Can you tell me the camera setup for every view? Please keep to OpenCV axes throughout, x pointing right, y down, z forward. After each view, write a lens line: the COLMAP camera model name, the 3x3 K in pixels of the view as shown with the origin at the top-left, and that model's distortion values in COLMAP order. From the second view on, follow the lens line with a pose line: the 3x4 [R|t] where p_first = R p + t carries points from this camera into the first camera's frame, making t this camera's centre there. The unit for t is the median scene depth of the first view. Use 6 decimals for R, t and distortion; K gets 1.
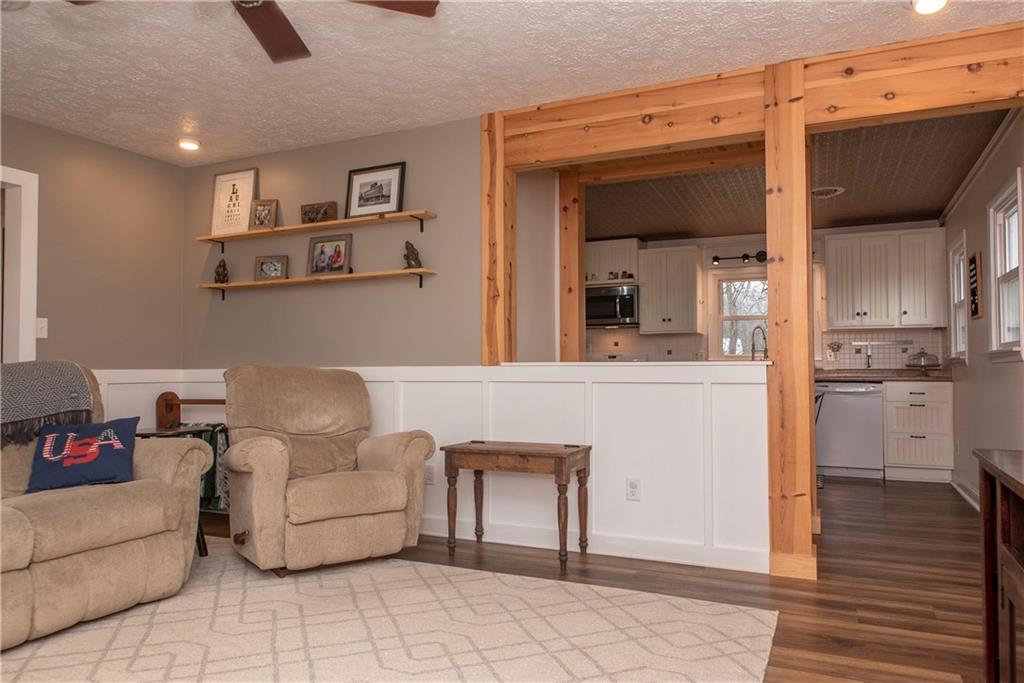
lens RADIAL K [[695.3, 0, 524.8], [0, 695.3, 351.2], [0, 0, 1]] dist [0.010320, 0.003922]
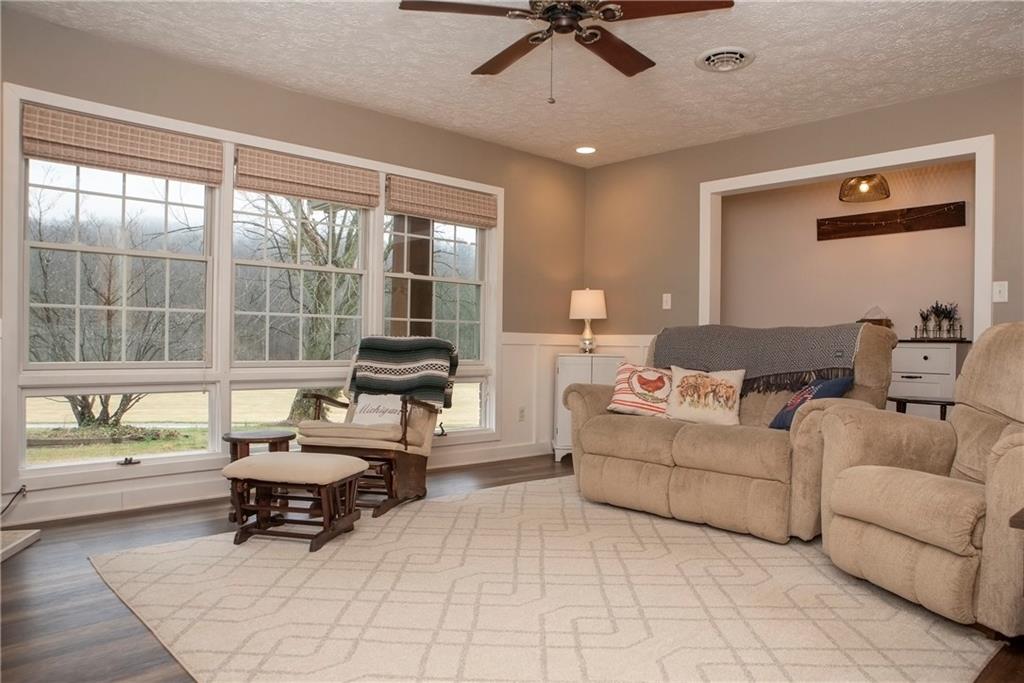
lens RADIAL K [[705.8, 0, 502.5], [0, 705.8, 351.9], [0, 0, 1]] dist [-0.135728, 0.107824]
pose [[-0.392848, 0.005570, -0.919587, 0.510316], [0.014378, 0.999897, -0.000085, 0.047069], [0.919491, -0.013255, -0.392887, 0.861906]]
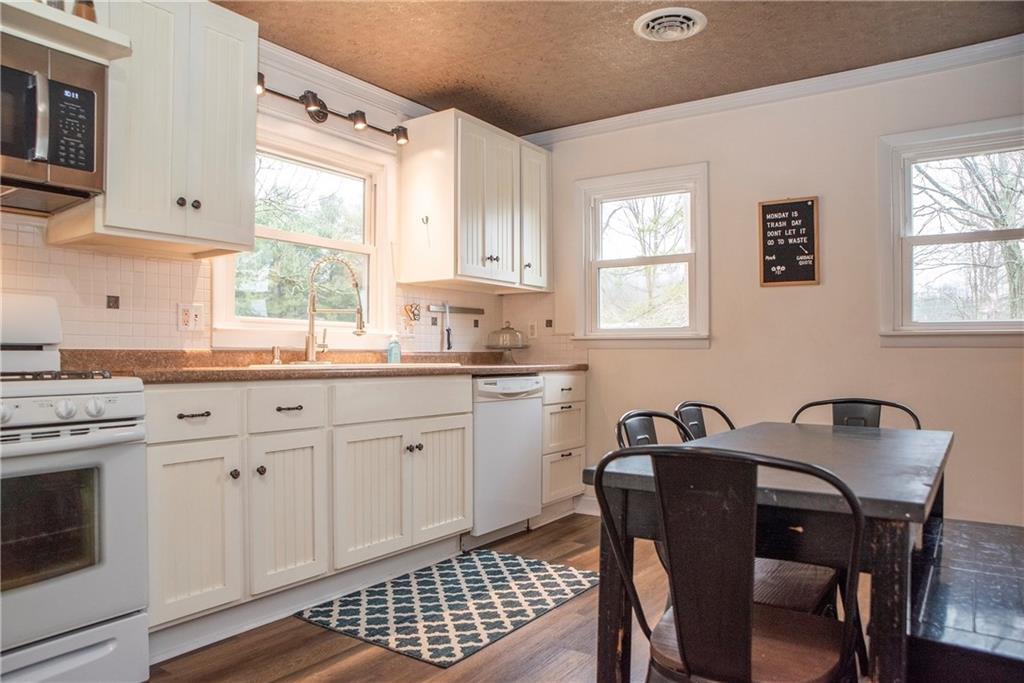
lens RADIAL K [[705.8, 0, 502.5], [0, 705.8, 351.9], [0, 0, 1]] dist [-0.135728, 0.107824]
pose [[0.189241, 0.000489, 0.981930, -0.192079], [-0.033465, 0.999422, 0.005952, 0.040916], [-0.981360, -0.033987, 0.189148, 1.667630]]
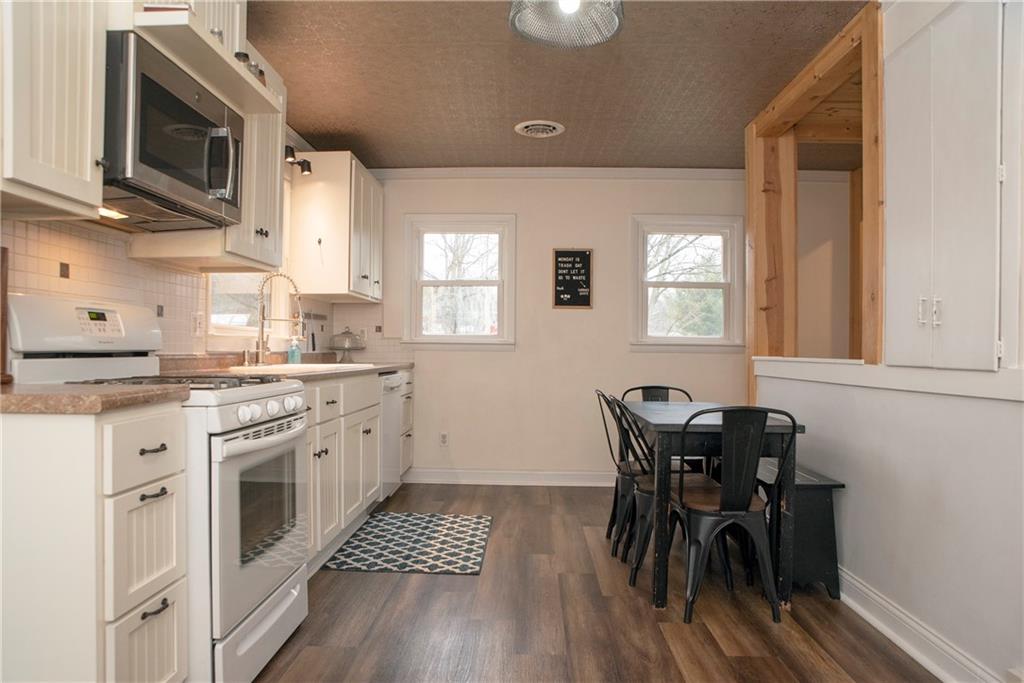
lens RADIAL K [[705.8, 0, 502.5], [0, 705.8, 351.9], [0, 0, 1]] dist [-0.135728, 0.107824]
pose [[-0.367283, -0.010670, 0.930048, -0.458575], [-0.041753, 0.999115, -0.005026, 0.040596], [-0.929172, -0.040678, -0.367403, 2.149129]]
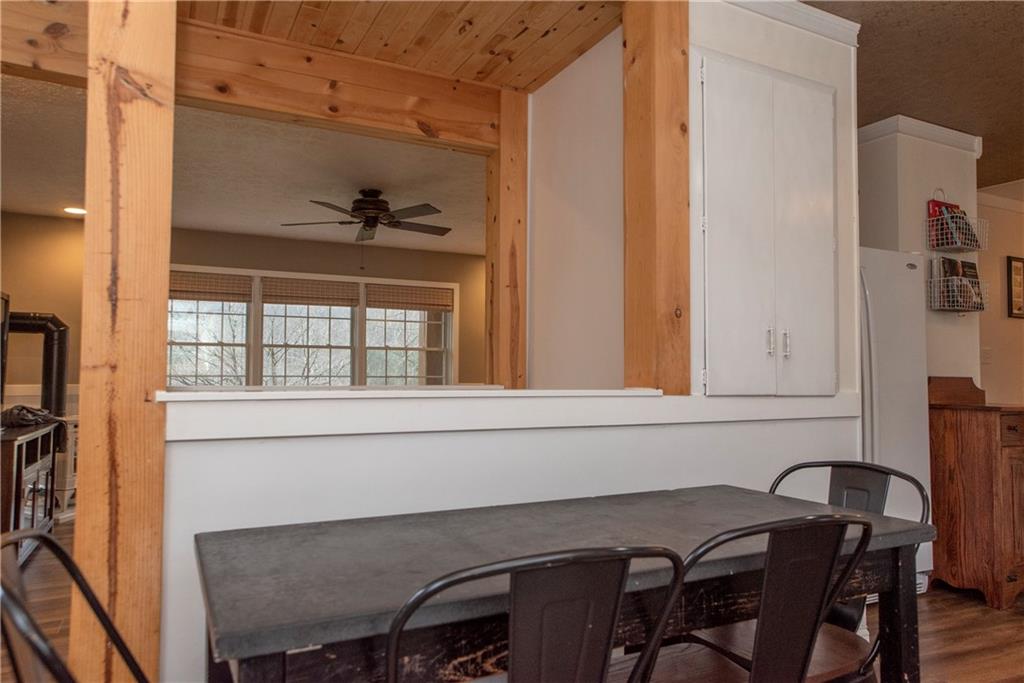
lens RADIAL K [[695.3, 0, 524.8], [0, 695.3, 351.2], [0, 0, 1]] dist [0.010320, 0.003922]
pose [[-0.619775, -0.039276, -0.783796, 0.692600], [0.021353, 0.997533, -0.066871, 0.033140], [0.784489, -0.058181, -0.617407, 1.768349]]
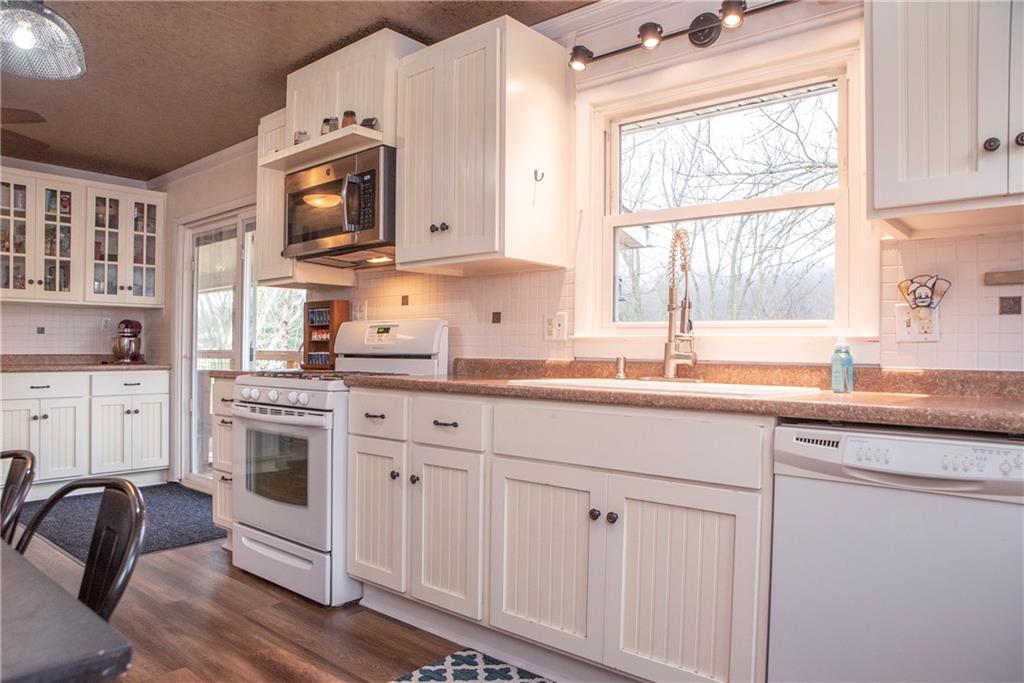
lens RADIAL K [[705.8, 0, 502.5], [0, 705.8, 351.9], [0, 0, 1]] dist [-0.135728, 0.107824]
pose [[0.954390, 0.004919, -0.298522, 0.735973], [0.005081, 0.999452, 0.032713, 0.018900], [0.298519, -0.032738, 0.953842, 1.382063]]
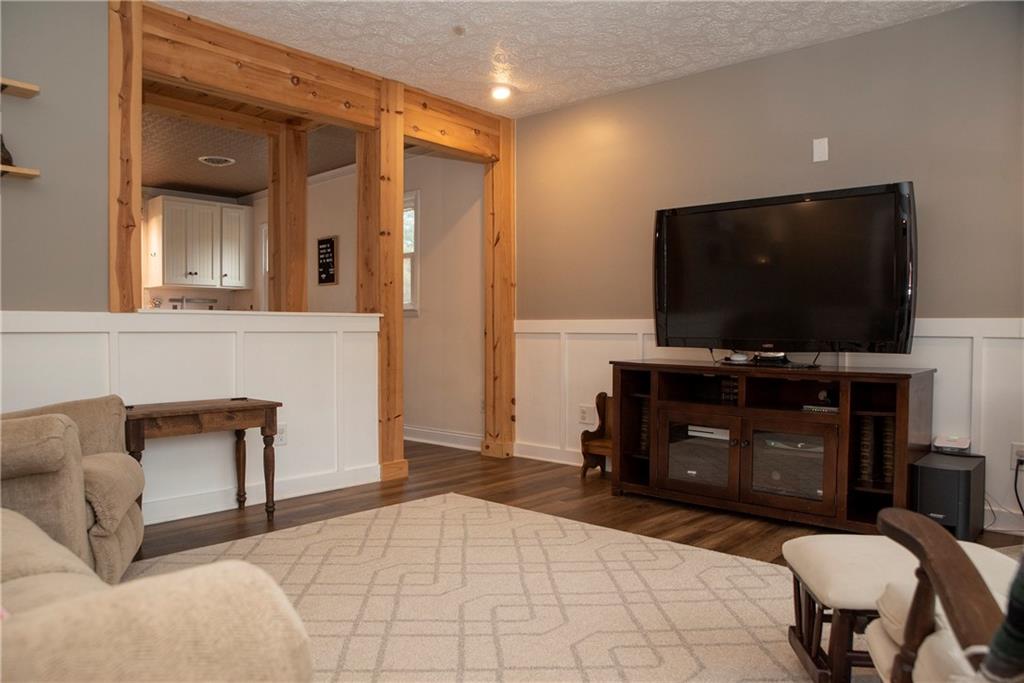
lens RADIAL K [[705.8, 0, 502.5], [0, 705.8, 351.9], [0, 0, 1]] dist [-0.135728, 0.107824]
pose [[0.304689, -0.027212, 0.952063, -0.760011], [-0.028911, 0.998867, 0.037802, 0.027770], [-0.952013, -0.039043, 0.303557, 0.392579]]
